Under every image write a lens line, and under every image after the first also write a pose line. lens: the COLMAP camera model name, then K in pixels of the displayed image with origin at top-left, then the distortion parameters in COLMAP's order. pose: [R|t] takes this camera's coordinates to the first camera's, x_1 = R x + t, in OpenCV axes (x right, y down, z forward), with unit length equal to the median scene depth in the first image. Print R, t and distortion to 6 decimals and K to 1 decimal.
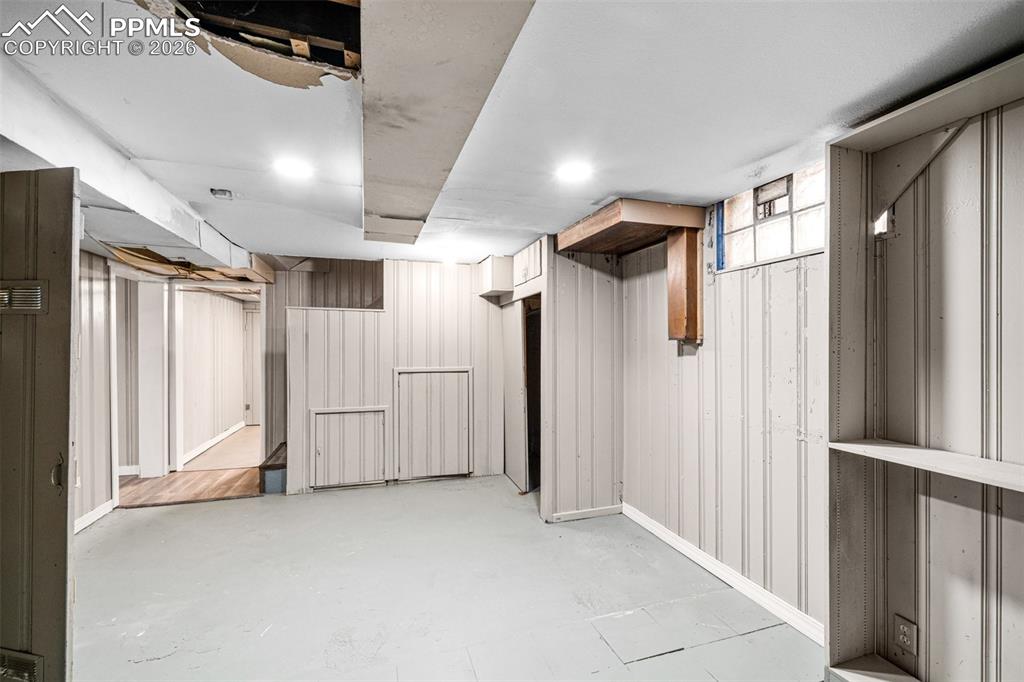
lens RADIAL K [[421.0, 0, 505.1], [0, 421.0, 346.5], [0, 0, 1]] dist [-0.000291, -0.000236]
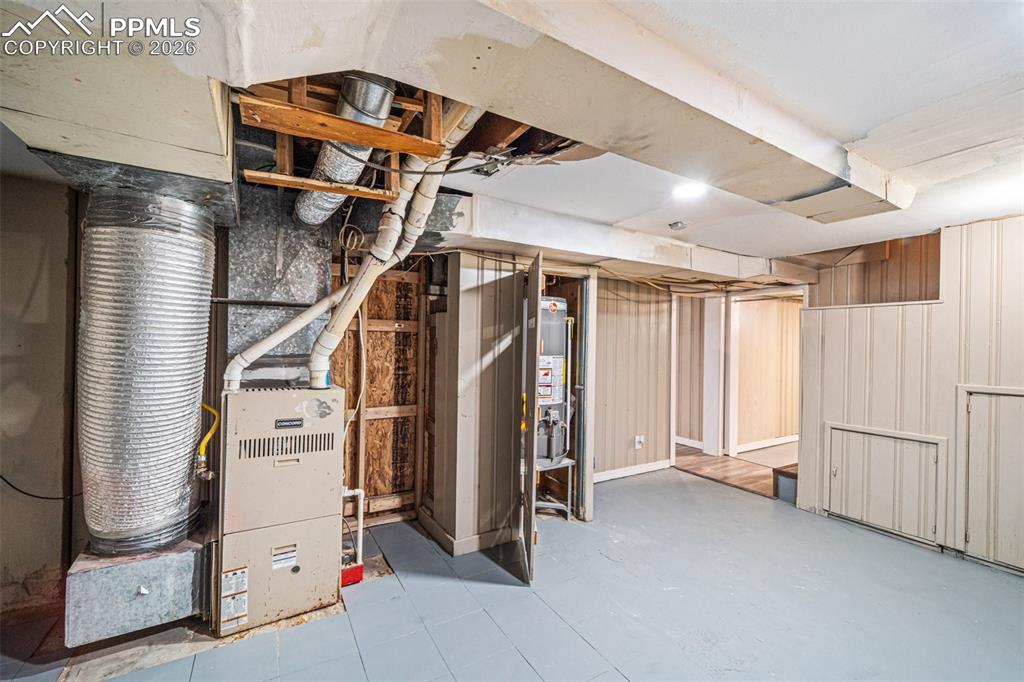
lens RADIAL K [[421.0, 0, 505.2], [0, 421.0, 340.8], [0, 0, 1]] dist [-0.000291, -0.000236]
pose [[0.207944, -0.010254, -0.978087, 0.266184], [-0.014486, 0.999803, -0.013562, 0.000850], [0.978033, 0.016988, 0.207755, 0.154905]]
